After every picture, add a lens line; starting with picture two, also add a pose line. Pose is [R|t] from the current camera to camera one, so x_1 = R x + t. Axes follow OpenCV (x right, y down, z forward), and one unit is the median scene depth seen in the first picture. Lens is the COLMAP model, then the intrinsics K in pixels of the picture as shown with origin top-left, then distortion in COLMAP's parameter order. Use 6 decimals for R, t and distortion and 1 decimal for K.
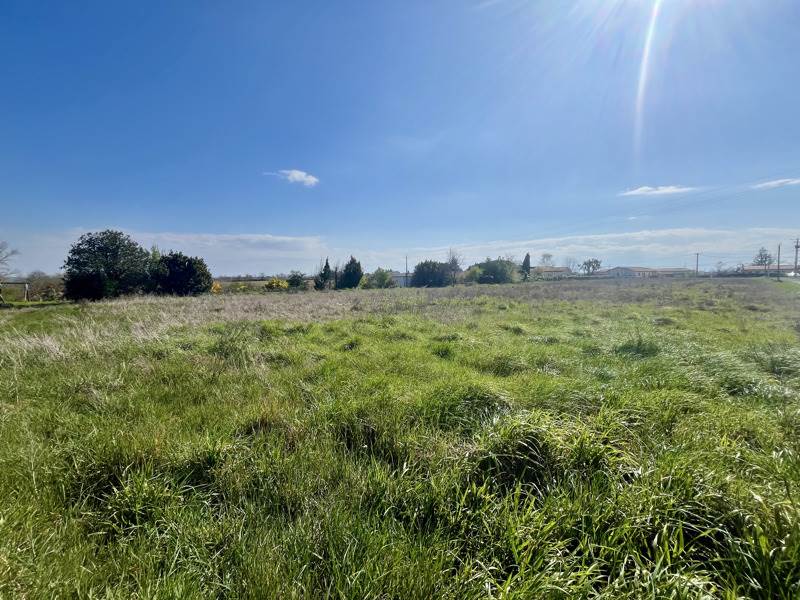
lens RADIAL K [[327.3, 0, 400.6], [0, 327.3, 284.6], [0, 0, 1]] dist [-0.001764, -0.000109]
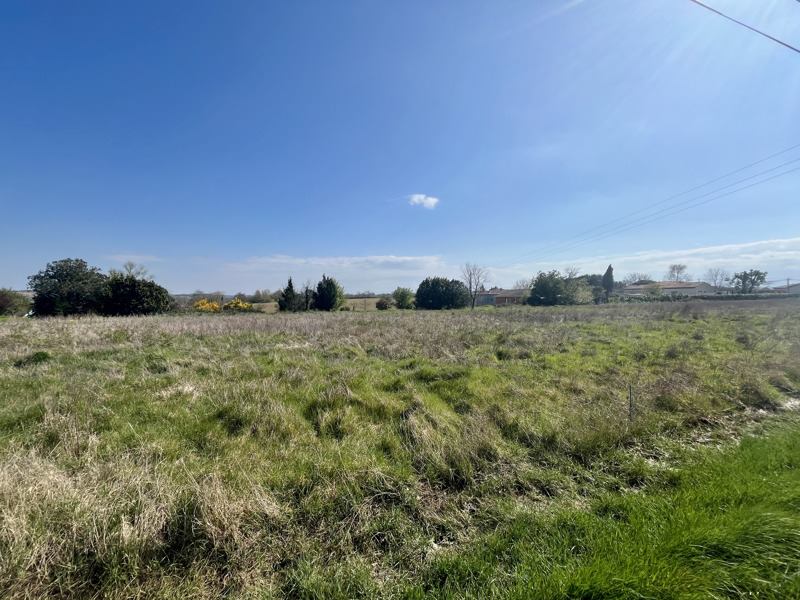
lens RADIAL K [[327.3, 0, 400.6], [0, 327.3, 284.6], [0, 0, 1]] dist [-0.001764, -0.000109]
pose [[0.928922, -0.010742, -0.370120, 0.162895], [-0.009136, 0.998610, -0.051912, -0.006421], [0.370163, 0.051604, 0.927532, 0.106709]]
